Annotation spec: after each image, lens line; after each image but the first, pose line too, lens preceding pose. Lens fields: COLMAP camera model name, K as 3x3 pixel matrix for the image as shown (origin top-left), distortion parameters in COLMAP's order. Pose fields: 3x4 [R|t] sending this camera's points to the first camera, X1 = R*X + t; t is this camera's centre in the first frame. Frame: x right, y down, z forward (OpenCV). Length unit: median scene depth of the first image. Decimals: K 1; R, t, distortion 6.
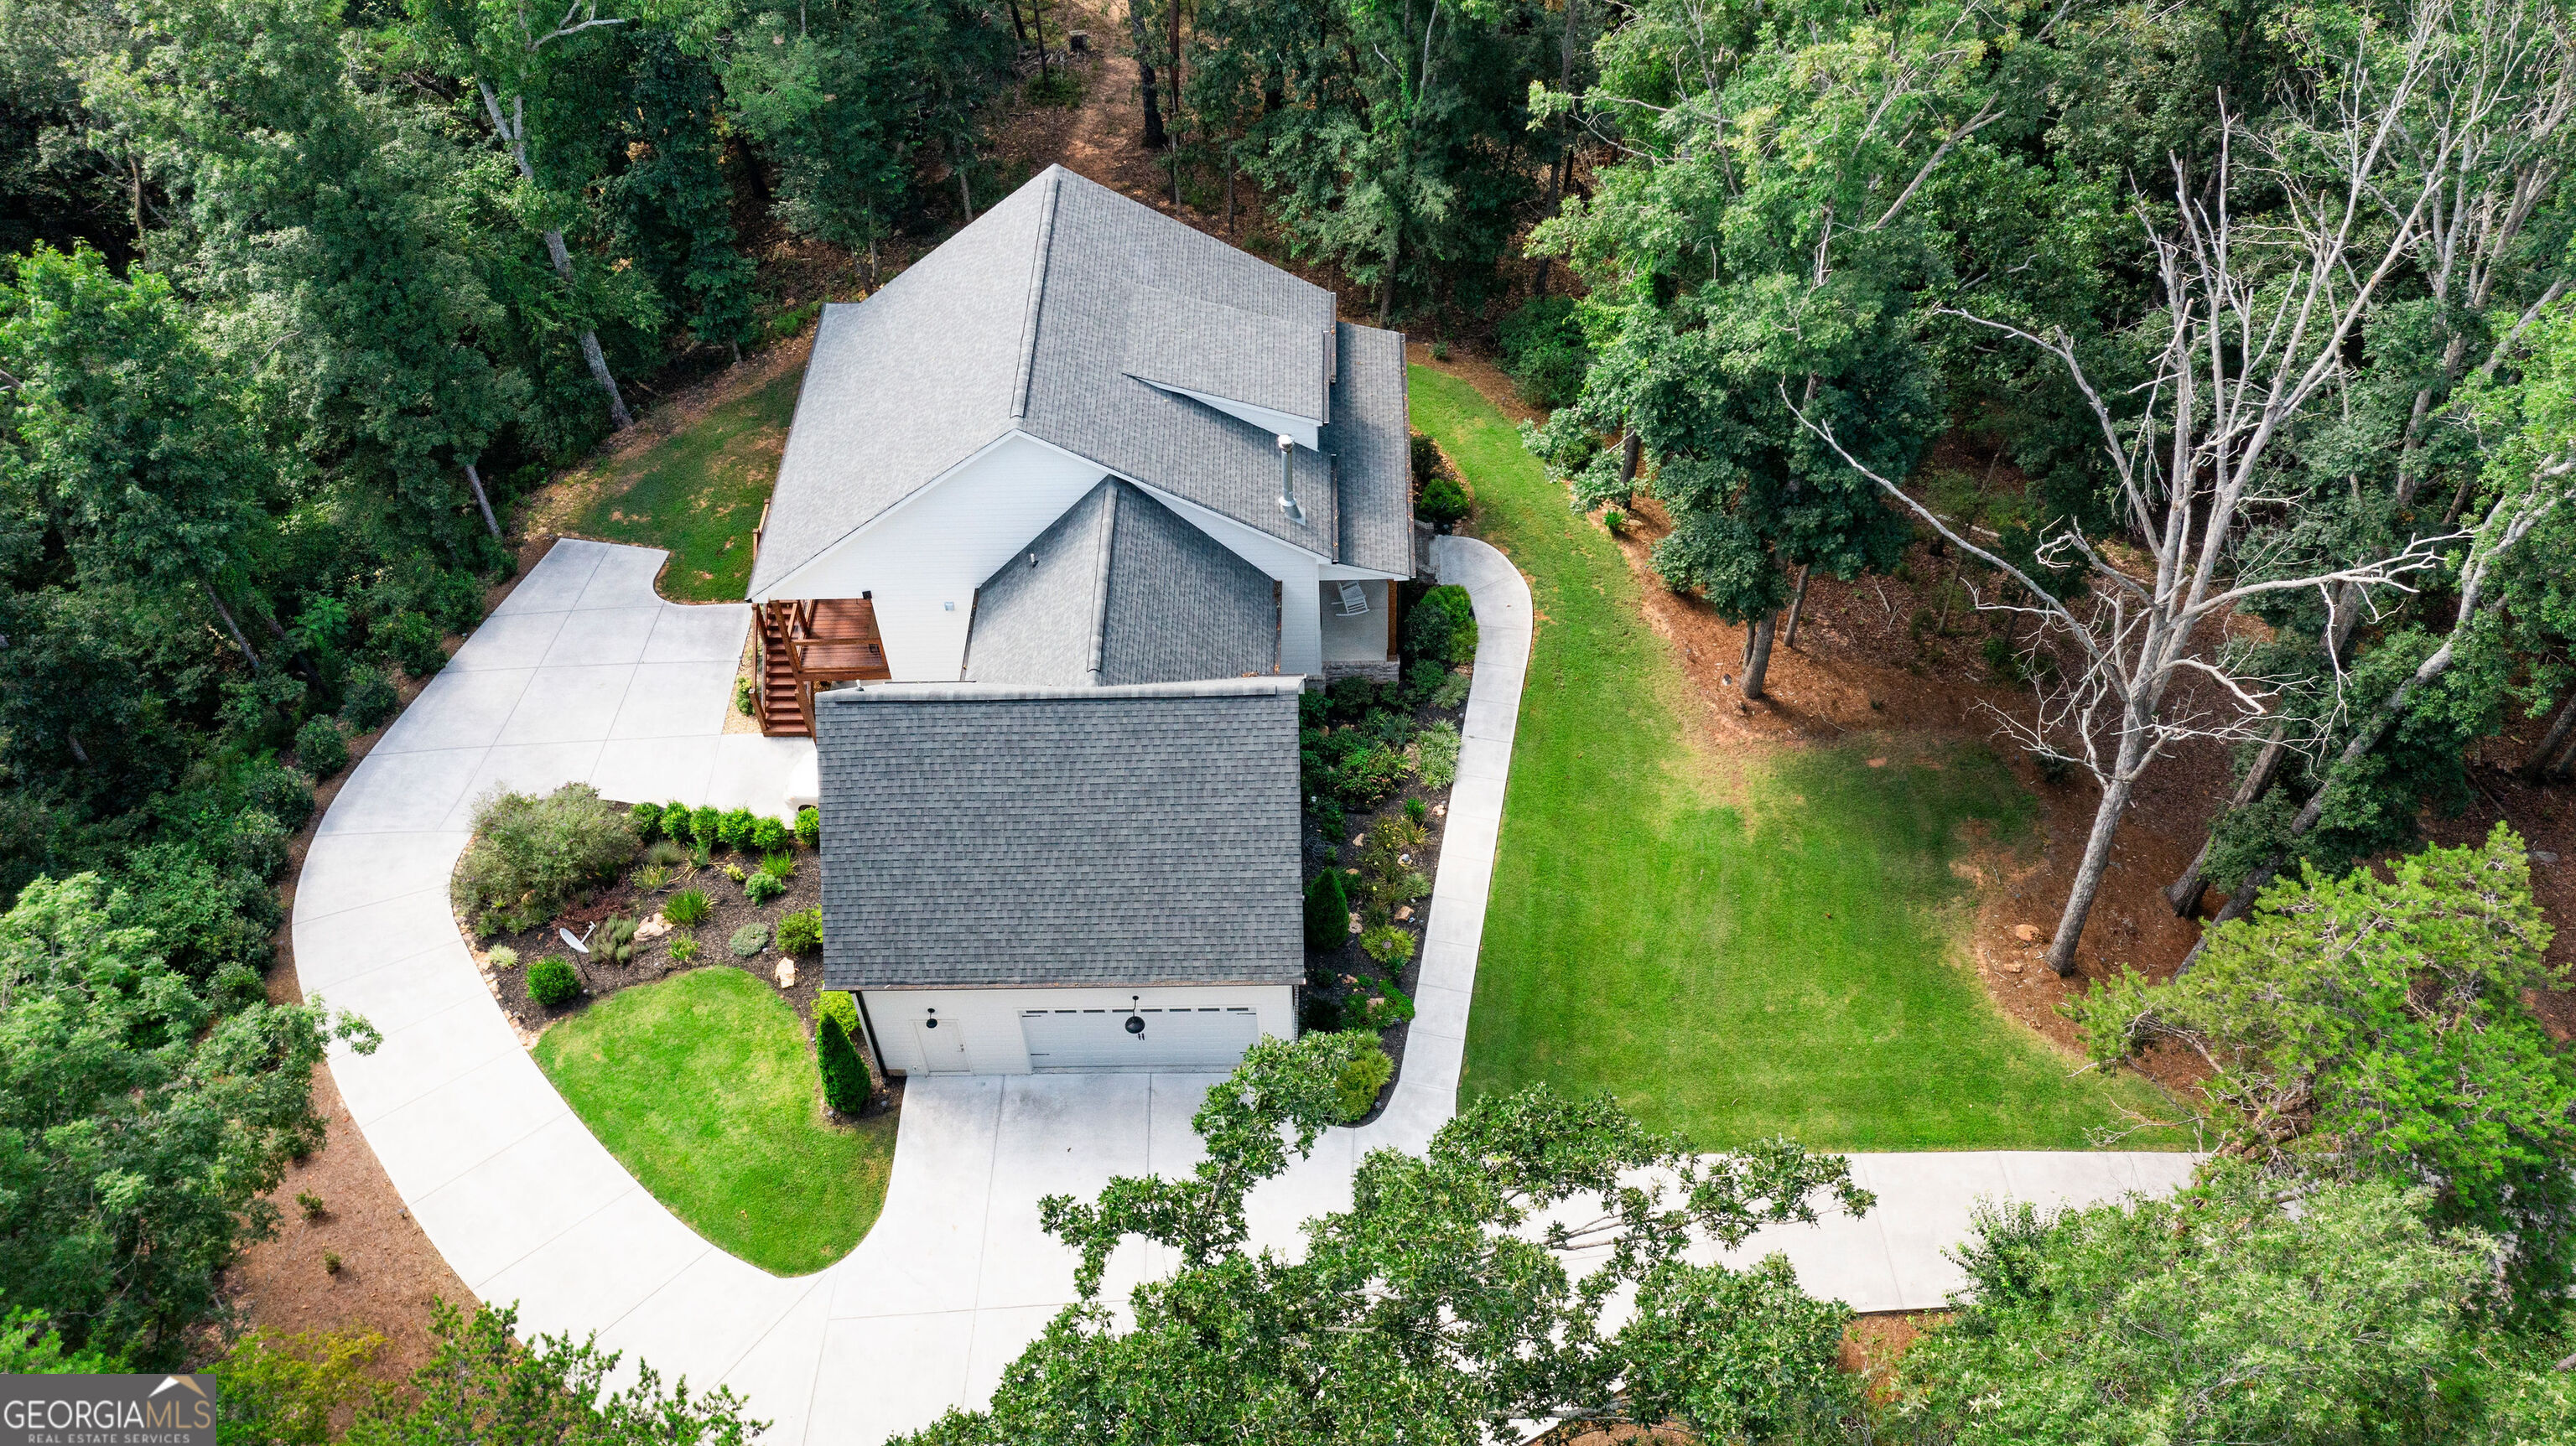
lens RADIAL K [[2047.0, 0, 1287.9], [0, 2047.0, 705.3], [0, 0, 1]] dist [-0.006699, 0.008861]
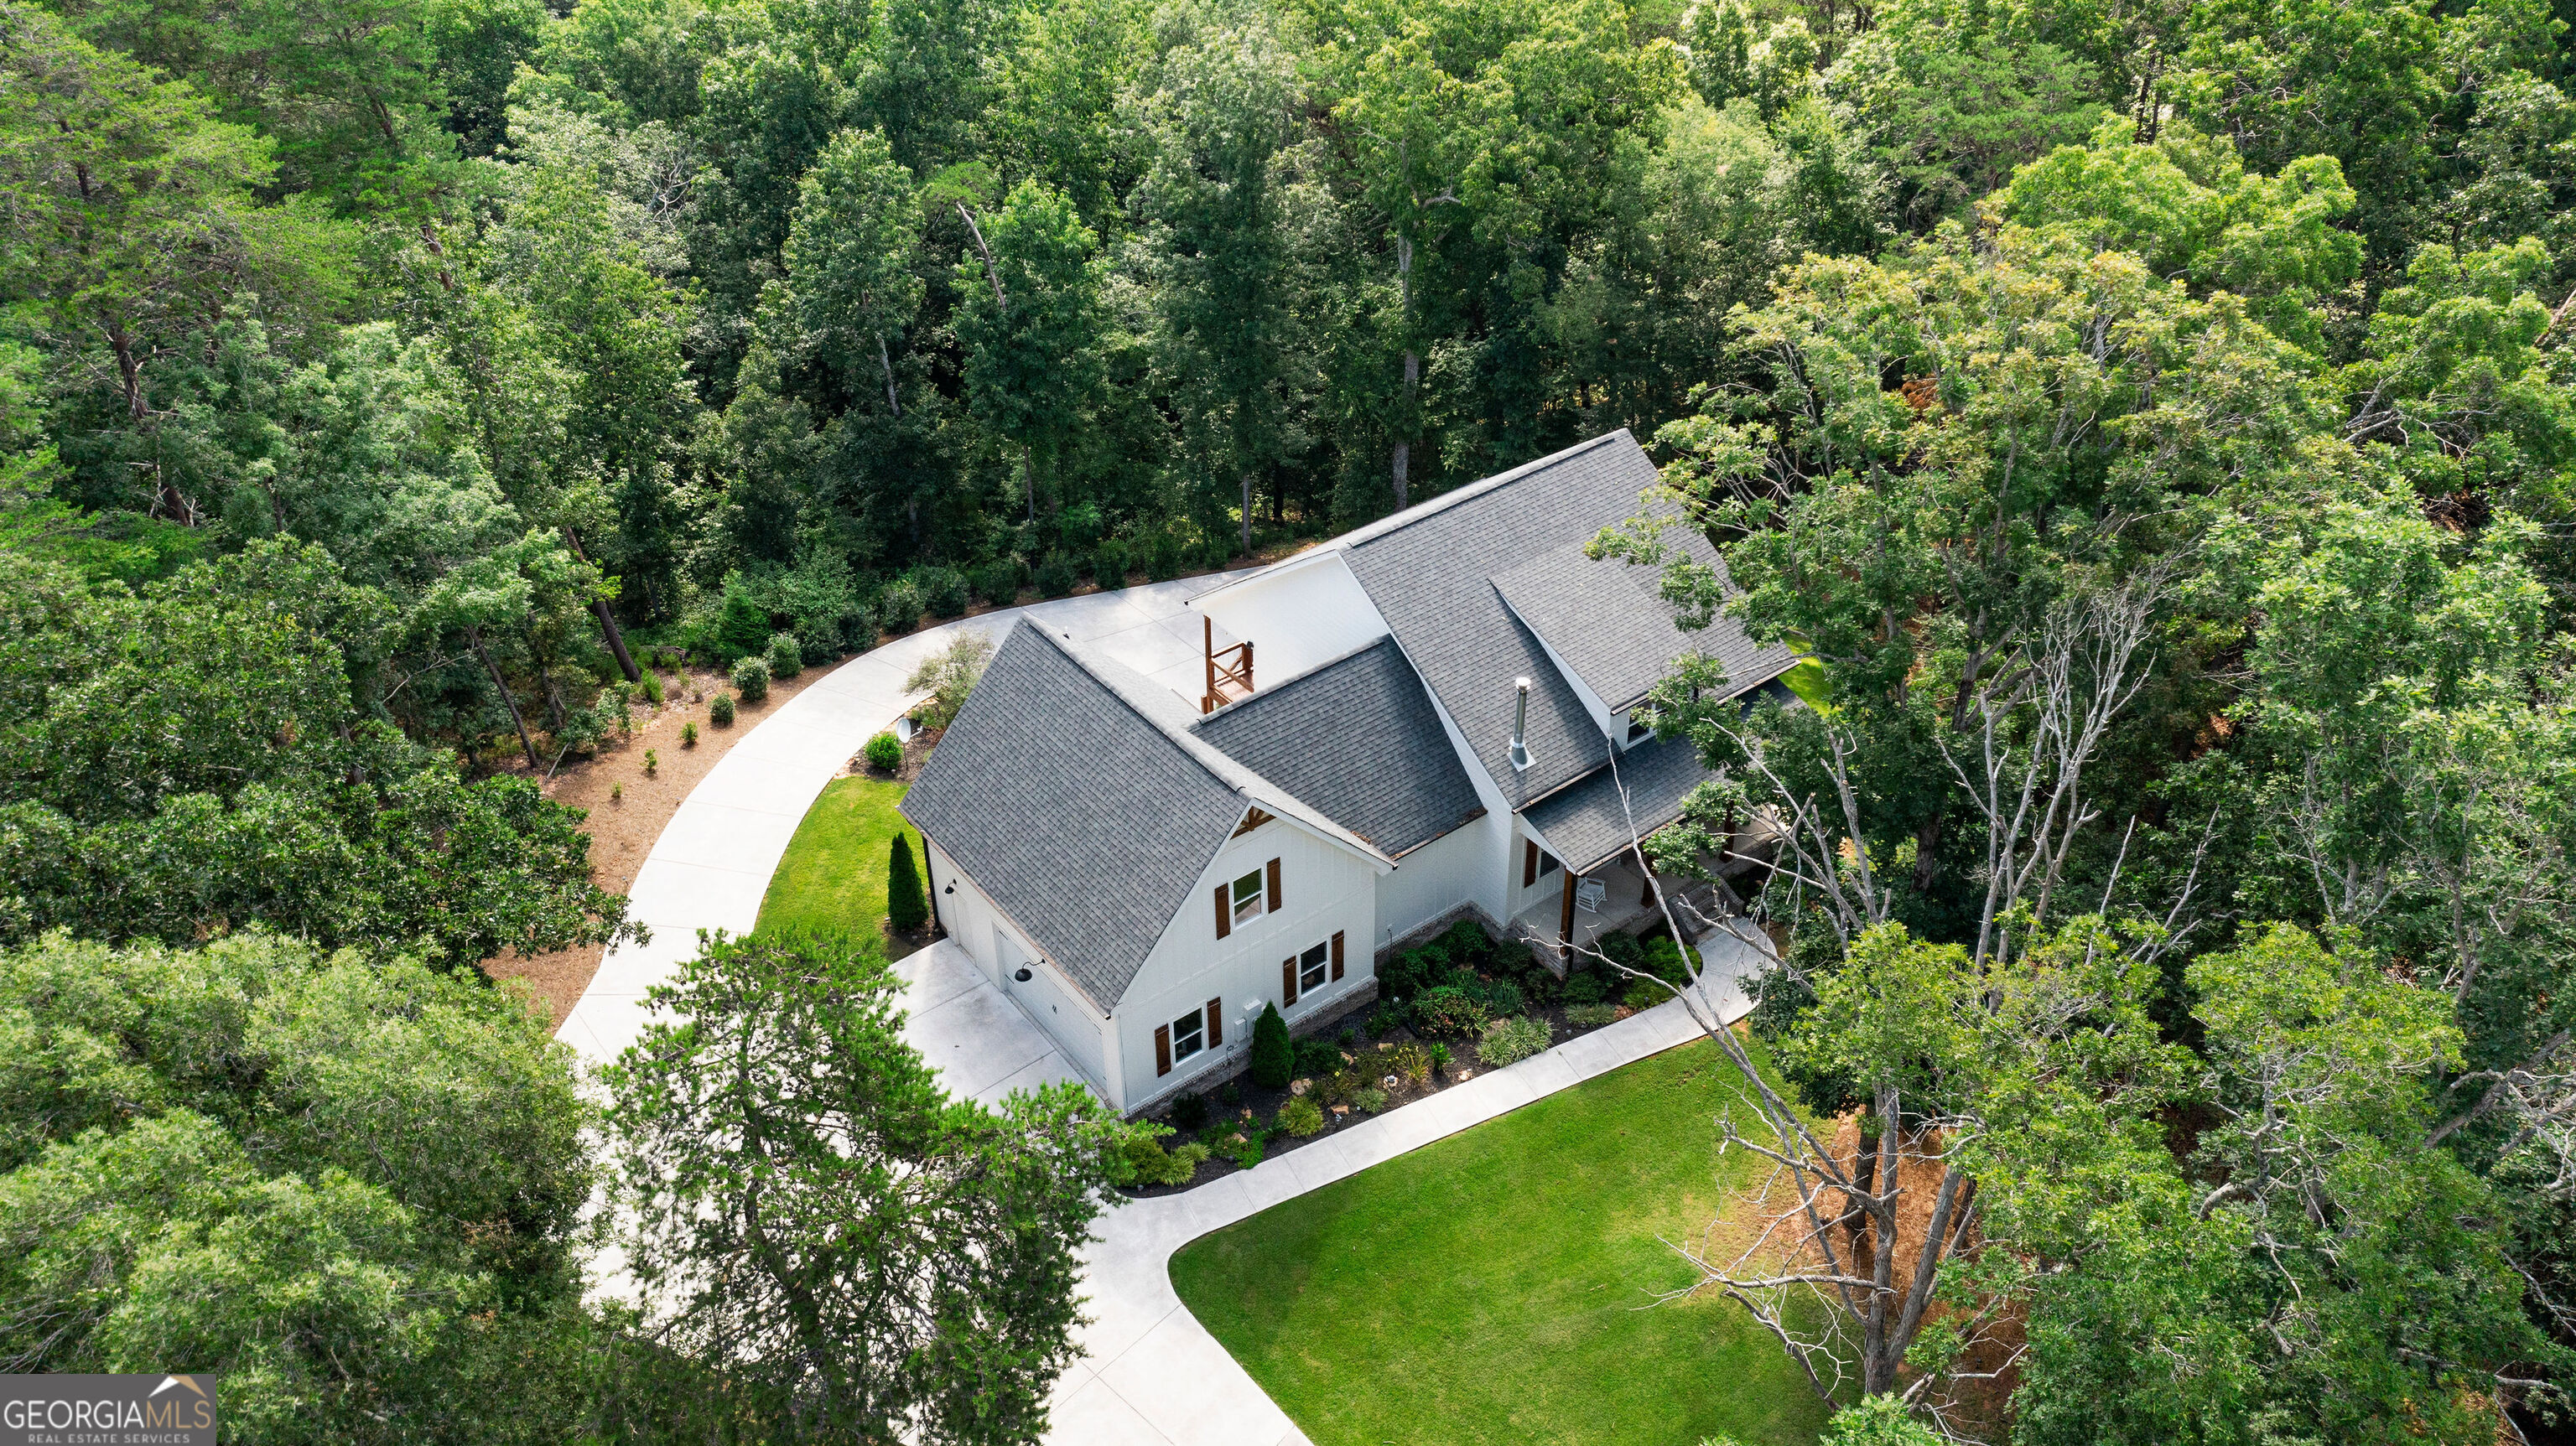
lens RADIAL K [[2047.0, 0, 1287.9], [0, 2047.0, 705.3], [0, 0, 1]] dist [-0.006699, 0.008861]
pose [[0.616967, 0.475957, -0.626751, 0.586074], [-0.584476, 0.810420, 0.040083, -0.089151], [0.527009, 0.341591, 0.778188, 0.110783]]
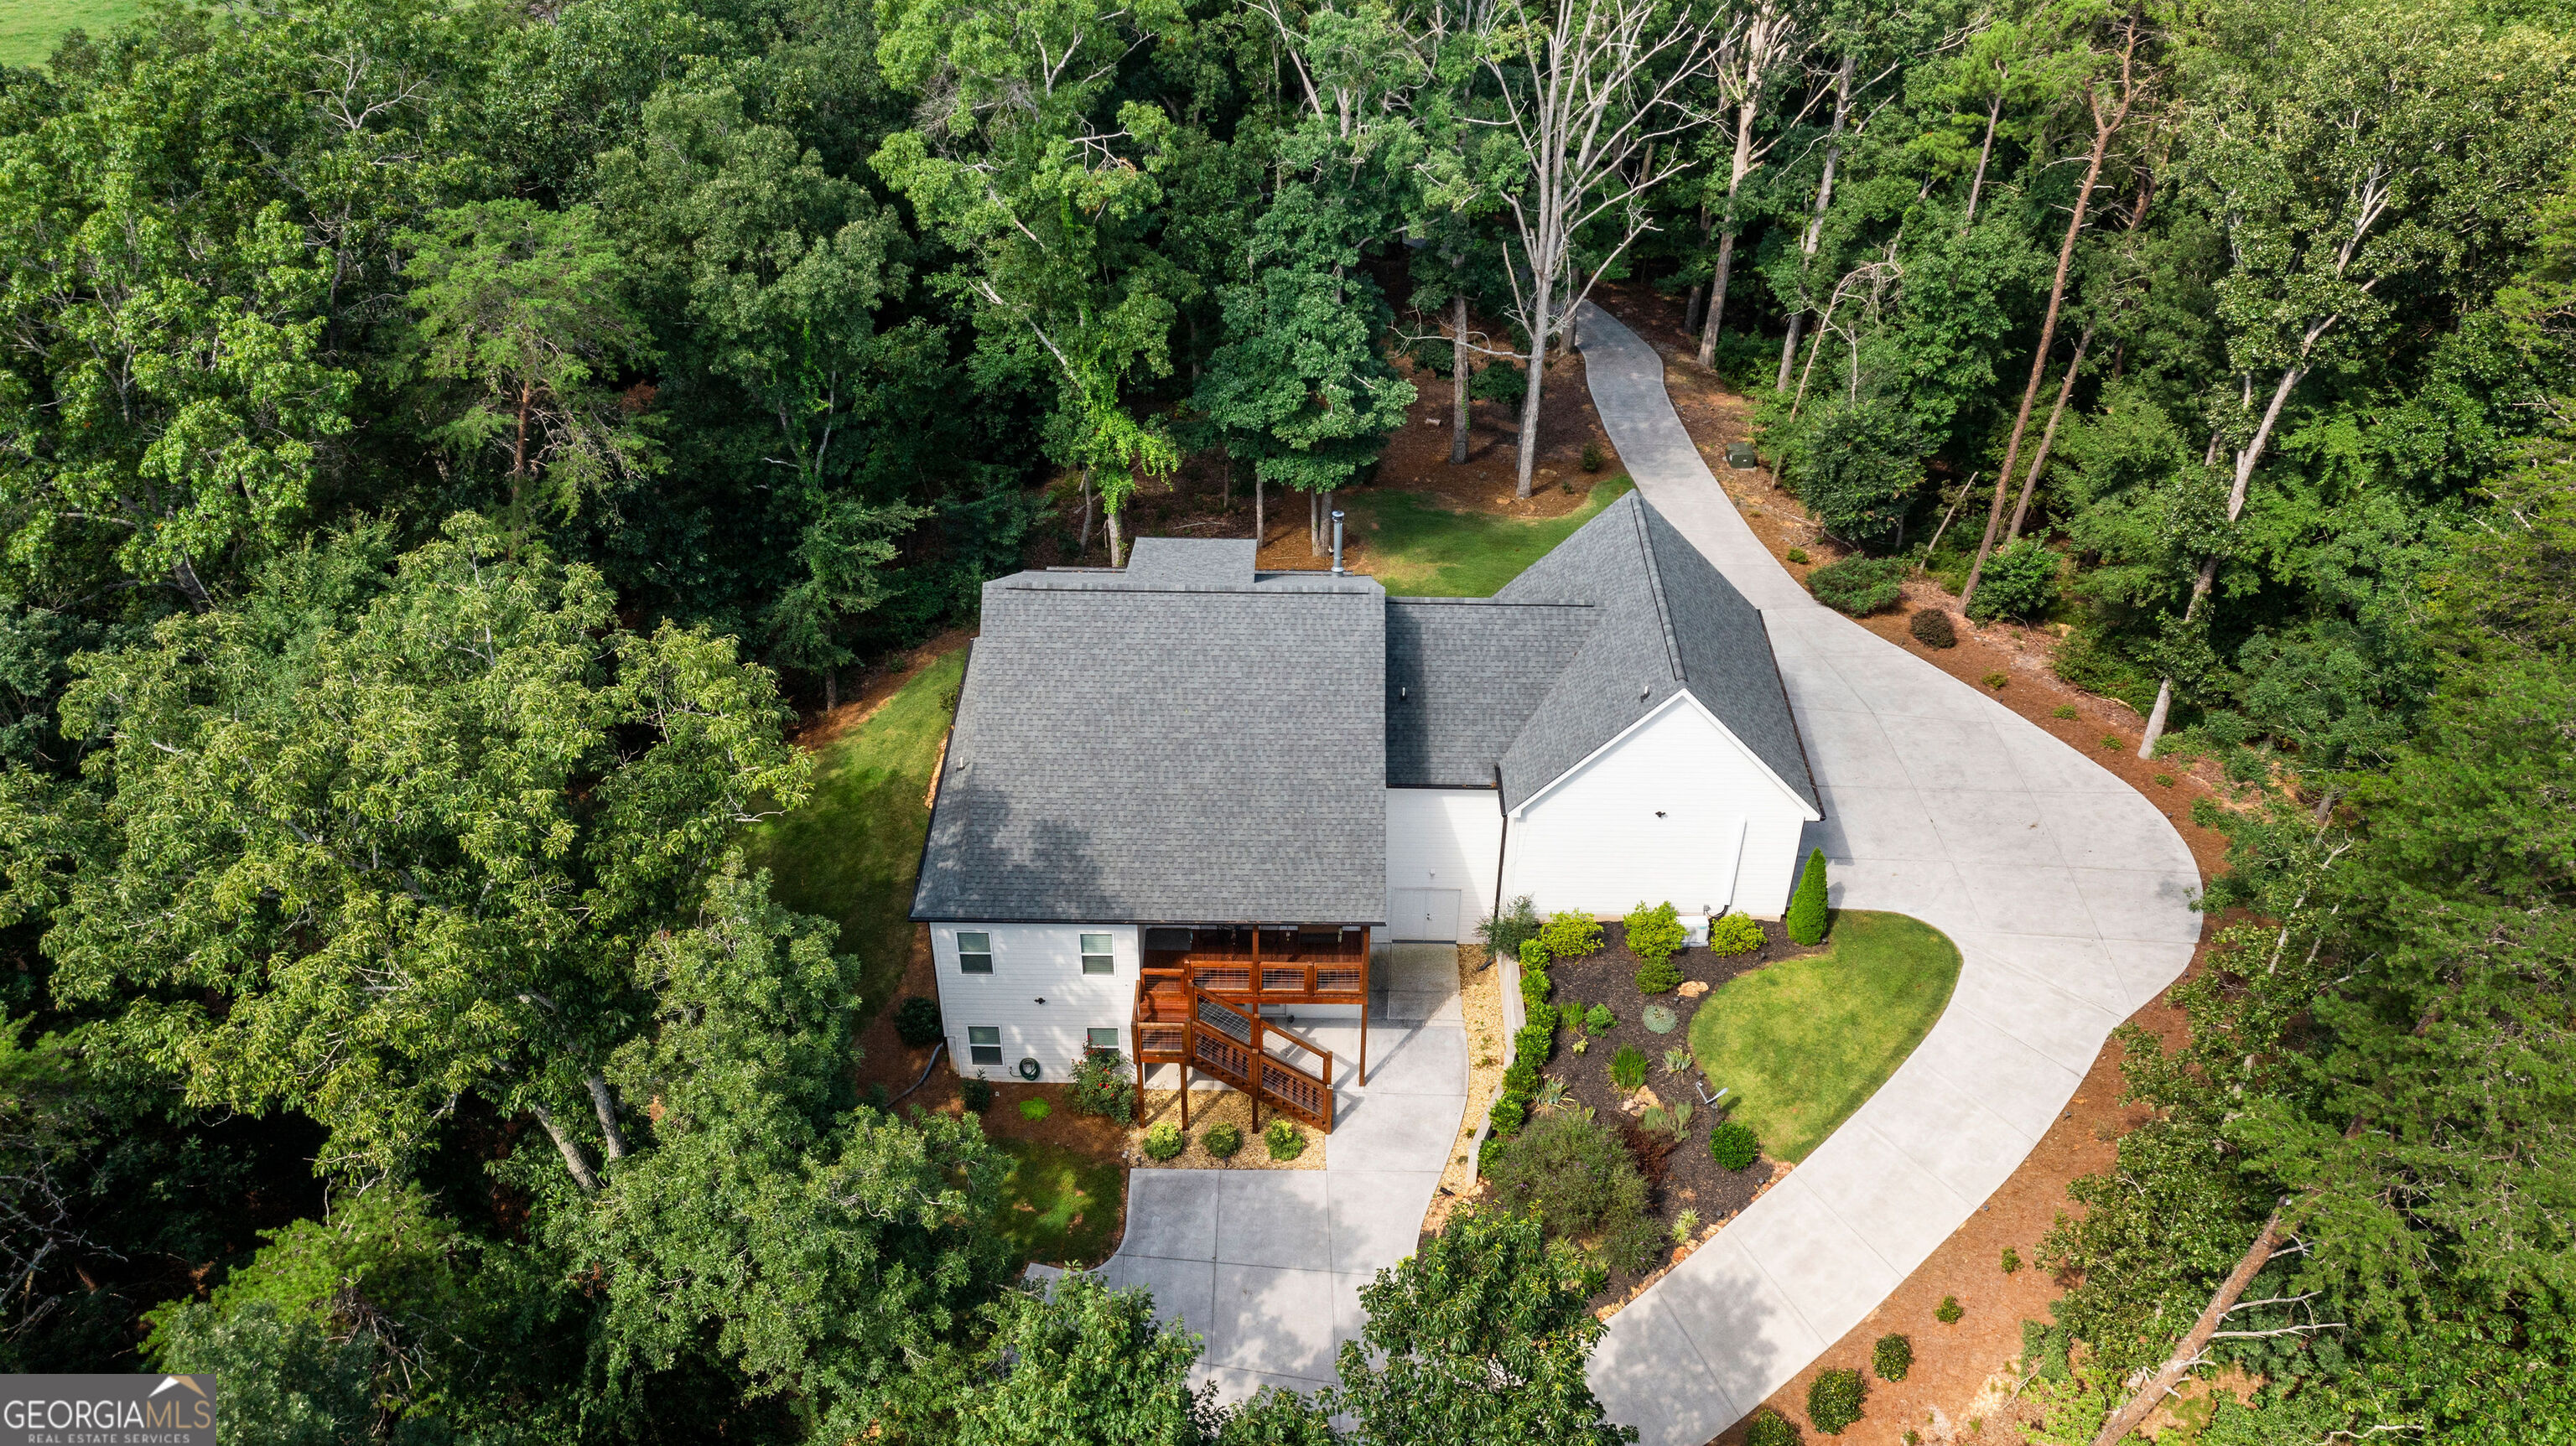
lens RADIAL K [[2047.0, 0, 1287.9], [0, 2047.0, 705.3], [0, 0, 1]] dist [-0.006699, 0.008861]
pose [[-0.003278, -0.574555, 0.818460, -1.075247], [0.731083, 0.557049, 0.393973, -0.570439], [-0.682281, 0.599653, 0.418221, 0.559202]]
